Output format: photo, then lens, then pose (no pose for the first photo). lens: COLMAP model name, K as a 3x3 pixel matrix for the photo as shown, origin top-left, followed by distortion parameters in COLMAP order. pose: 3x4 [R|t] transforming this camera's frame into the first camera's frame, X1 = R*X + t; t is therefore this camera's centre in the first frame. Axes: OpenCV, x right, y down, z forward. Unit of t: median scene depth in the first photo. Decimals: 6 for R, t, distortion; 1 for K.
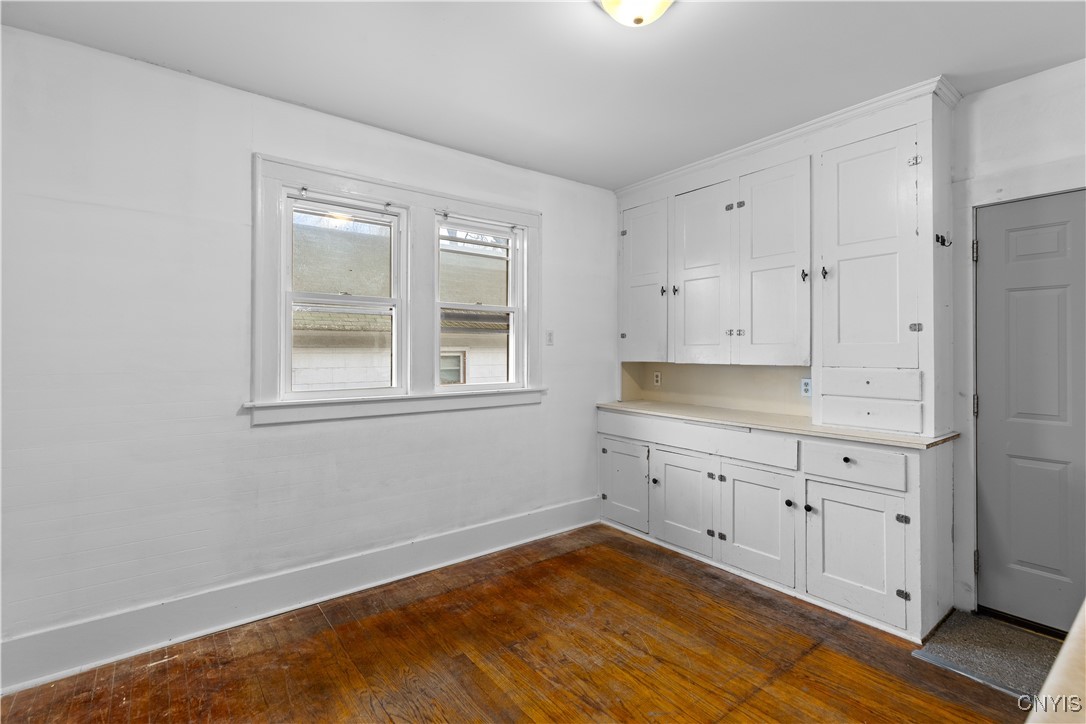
lens RADIAL K [[502.6, 0, 549.0], [0, 502.6, 350.9], [0, 0, 1]] dist [0.005138, 0.000322]
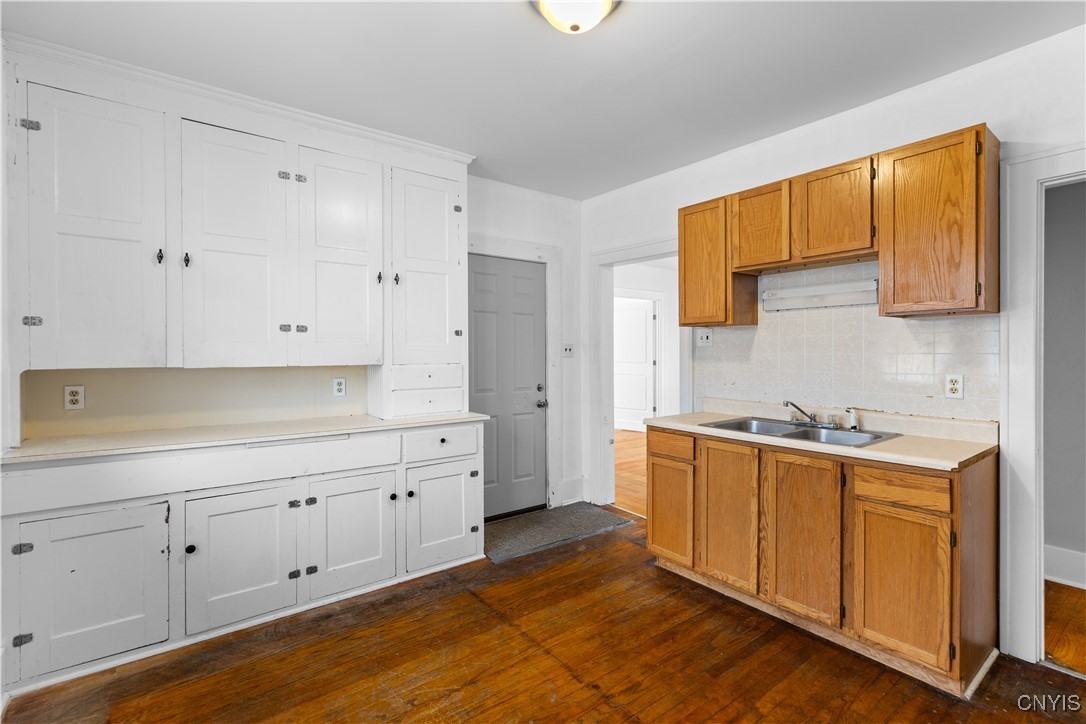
lens RADIAL K [[502.6, 0, 550.4], [0, 502.6, 355.4], [0, 0, 1]] dist [0.005138, 0.000322]
pose [[0.007894, -0.011038, 0.999908, -0.548514], [-0.002499, 0.999936, 0.011058, -0.001940], [-0.999966, -0.002586, 0.007866, 0.660285]]
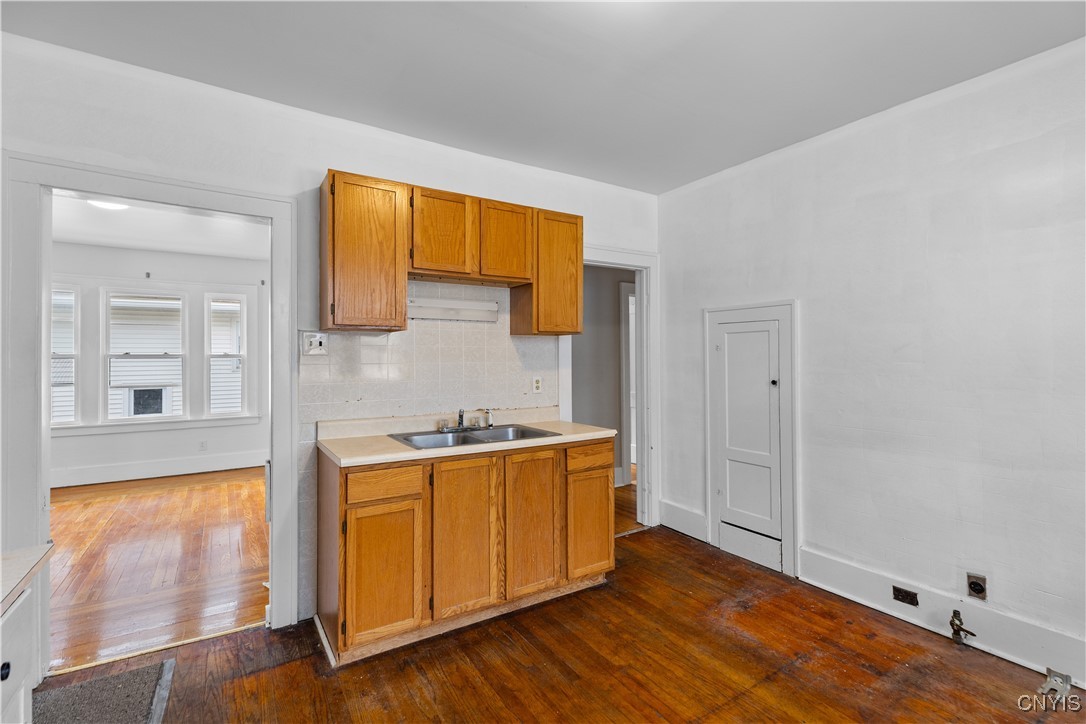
lens RADIAL K [[502.6, 0, 545.7], [0, 502.6, 353.8], [0, 0, 1]] dist [0.005138, 0.000322]
pose [[-0.996125, 0.004250, 0.087851, 0.167183], [0.002710, 0.999841, -0.017634, 0.004122], [-0.087912, -0.017328, -0.995978, 1.188121]]
